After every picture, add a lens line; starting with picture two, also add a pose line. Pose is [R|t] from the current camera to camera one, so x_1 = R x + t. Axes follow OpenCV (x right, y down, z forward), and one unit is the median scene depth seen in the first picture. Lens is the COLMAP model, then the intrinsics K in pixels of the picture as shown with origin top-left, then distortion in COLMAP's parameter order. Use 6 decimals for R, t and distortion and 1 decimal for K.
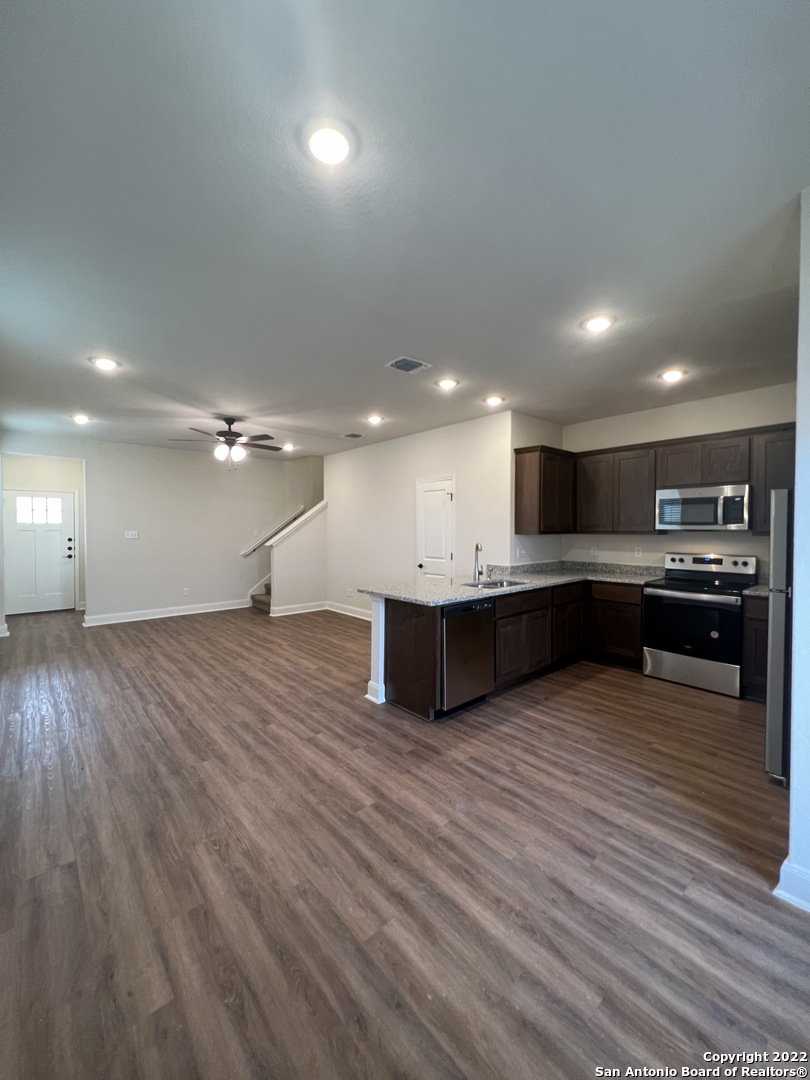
lens RADIAL K [[430.7, 0, 407.7], [0, 430.7, 535.1], [0, 0, 1]] dist [-0.001071, -0.000049]
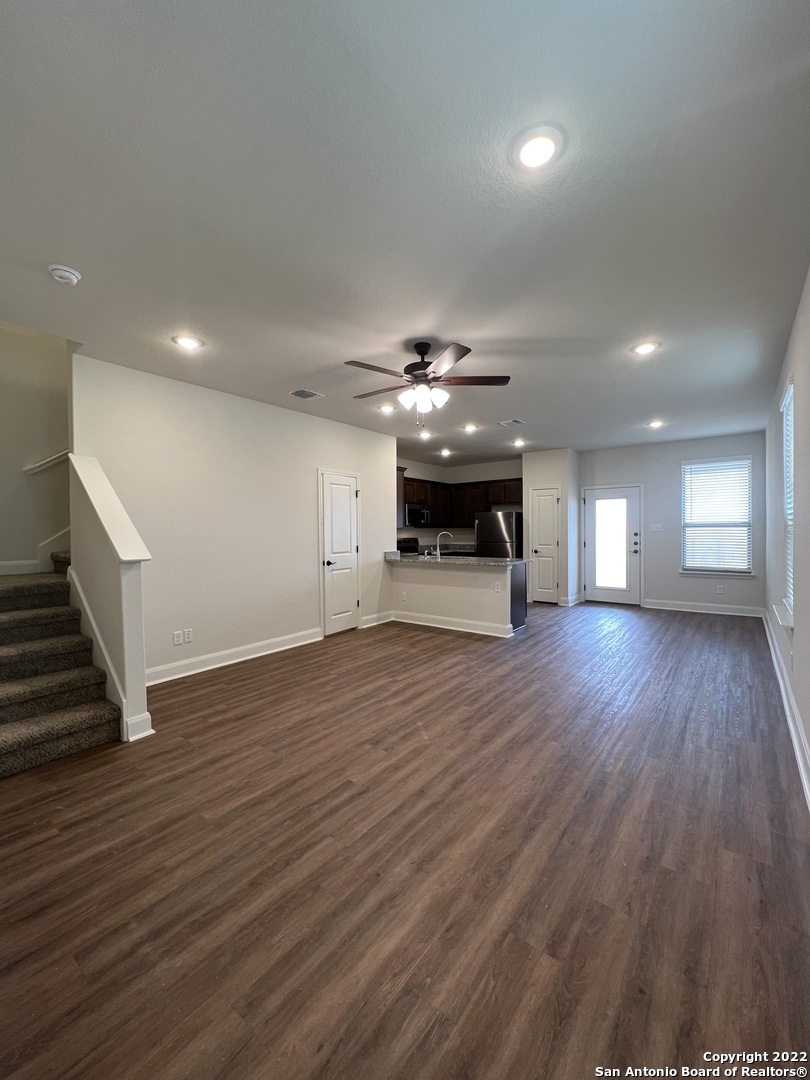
lens RADIAL K [[432.1, 0, 415.0], [0, 432.1, 538.5], [0, 0, 1]] dist [-0.001324, -0.000031]
pose [[-0.210441, -0.011571, 0.977538, -1.223203], [0.024525, 0.999553, 0.017111, 0.010642], [-0.977299, 0.027575, -0.210063, 1.359012]]
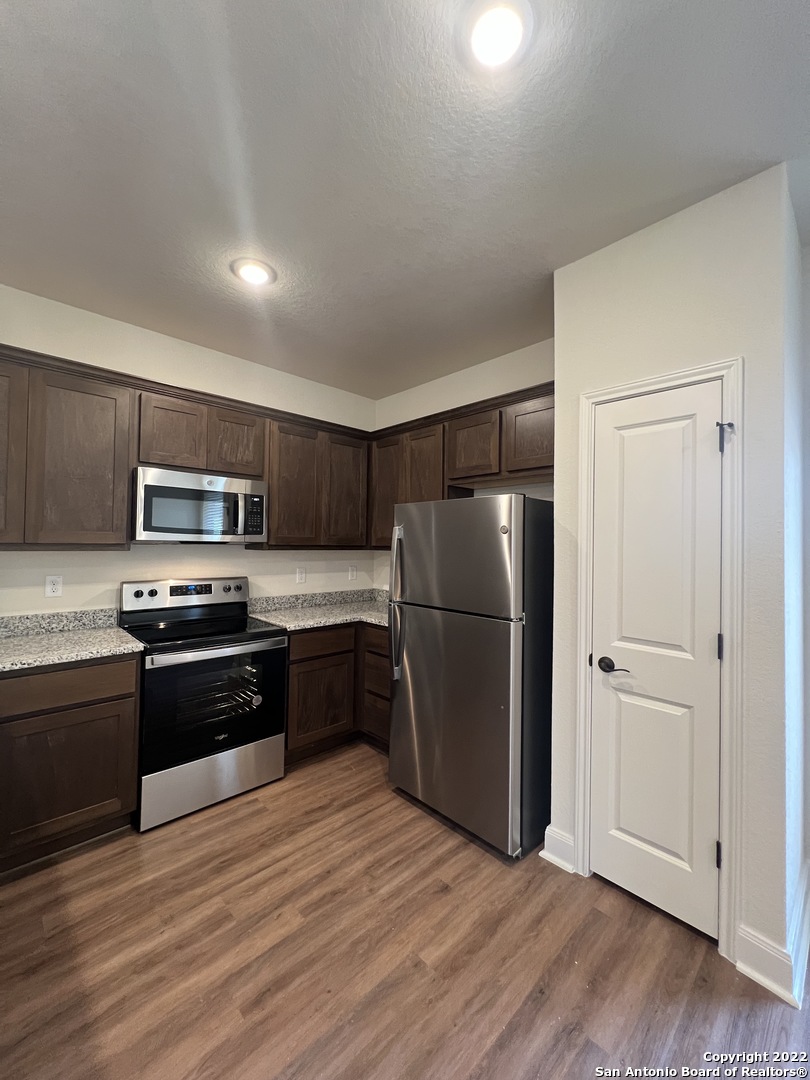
lens RADIAL K [[430.7, 0, 394.6], [0, 430.7, 535.1], [0, 0, 1]] dist [-0.001071, -0.000049]
pose [[-0.046519, 0.016294, 0.998785, 0.032189], [0.002741, 0.999865, -0.016184, -0.010261], [-0.998914, 0.001984, -0.046557, 0.708142]]
